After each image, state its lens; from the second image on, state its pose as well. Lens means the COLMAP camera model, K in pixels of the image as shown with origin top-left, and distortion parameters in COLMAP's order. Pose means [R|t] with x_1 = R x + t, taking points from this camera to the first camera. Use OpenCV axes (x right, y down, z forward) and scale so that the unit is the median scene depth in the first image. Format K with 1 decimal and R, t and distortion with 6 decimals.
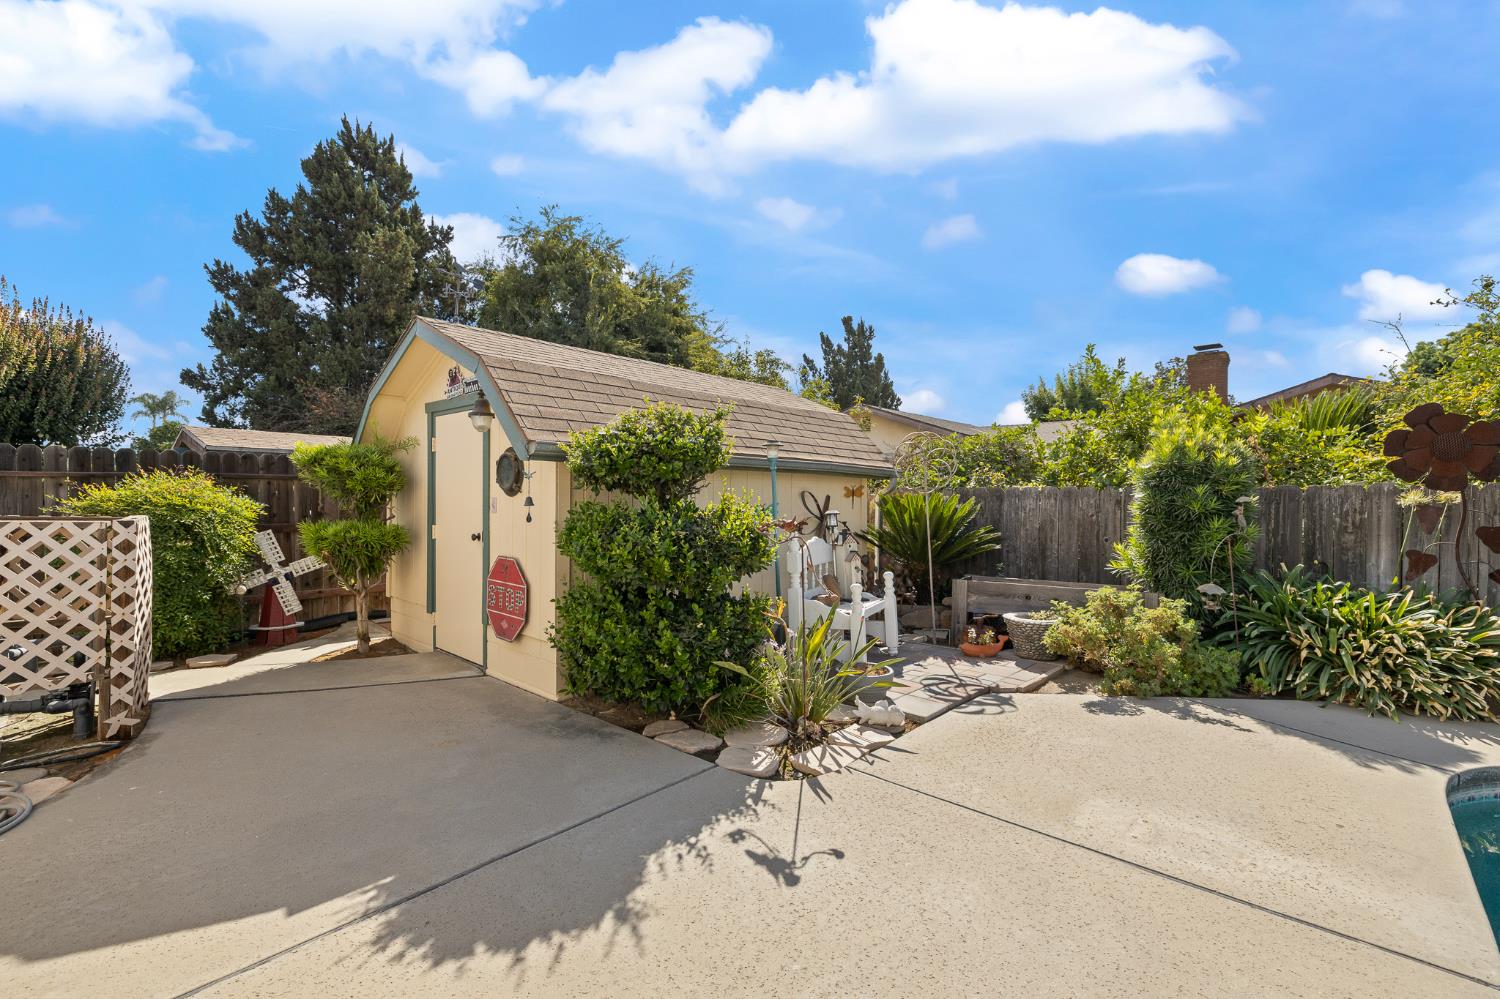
lens RADIAL K [[629.9, 0, 746.5], [0, 629.9, 499.0], [0, 0, 1]] dist [0.001090, 0.000663]
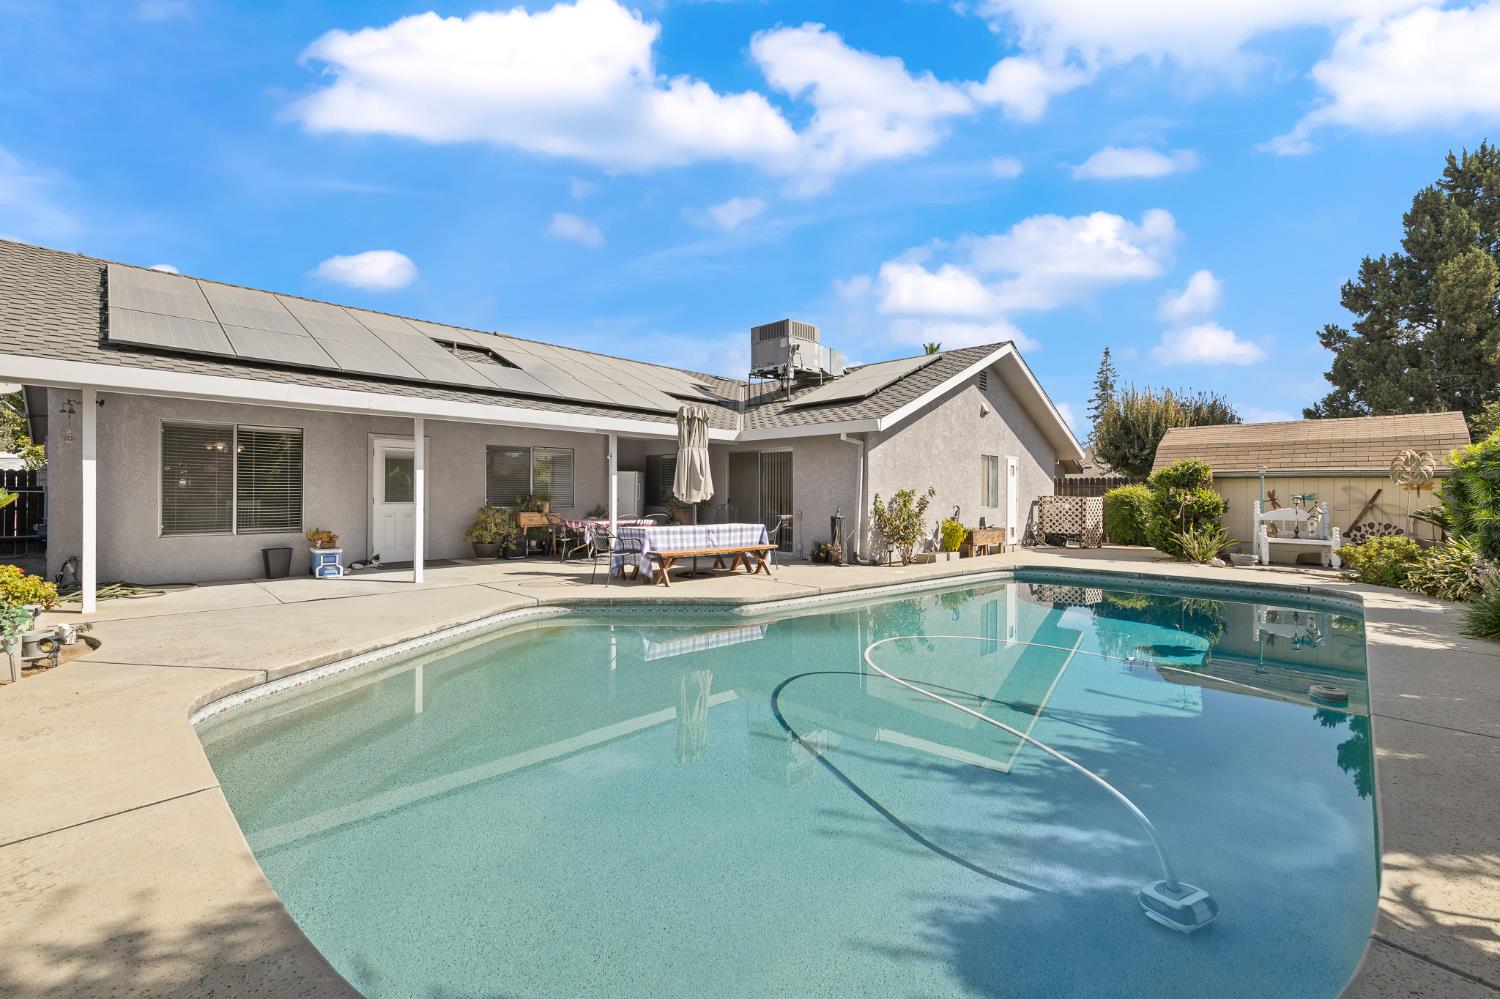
lens RADIAL K [[629.9, 0, 759.2], [0, 629.9, 503.3], [0, 0, 1]] dist [0.001090, 0.000663]
pose [[-0.025555, 0.005369, -0.999659, 0.559709], [-0.013174, 0.999897, 0.005707, 0.013646], [0.999587, 0.013315, -0.025481, -0.185066]]
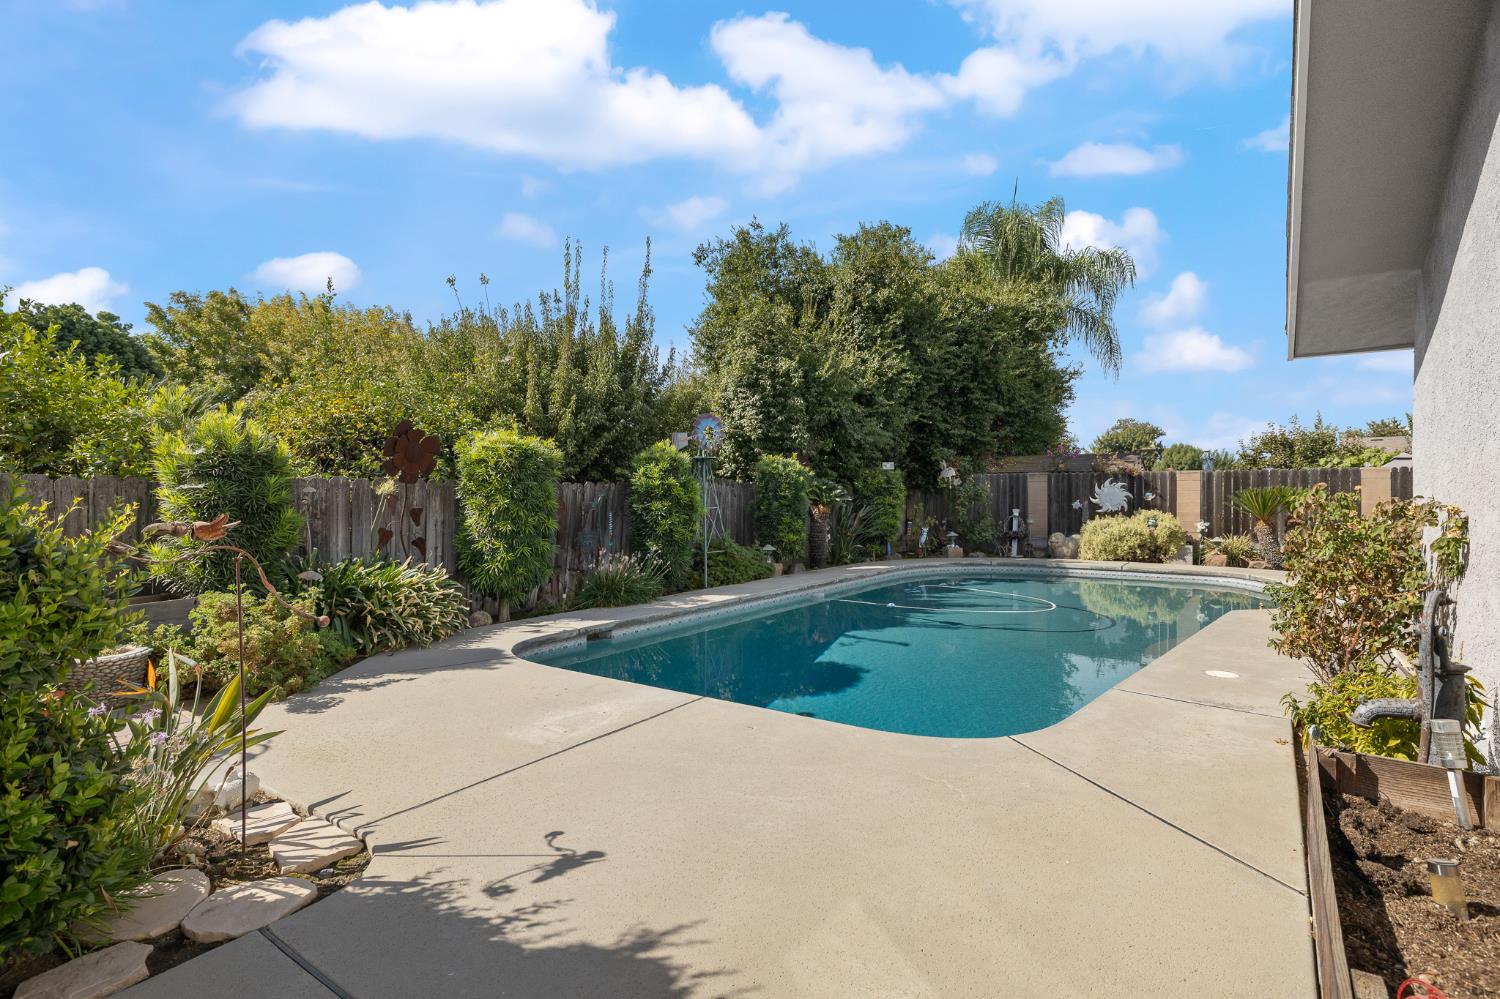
lens RADIAL K [[738.8, 0, 750.5], [0, 738.8, 498.7], [0, 0, 1]] dist [-0.013556, 0.000077]
pose [[-0.132562, -0.010755, 0.991116, -0.109277], [0.008520, 0.999892, 0.011990, 0.001534], [-0.991138, 0.010034, -0.132456, 0.086582]]
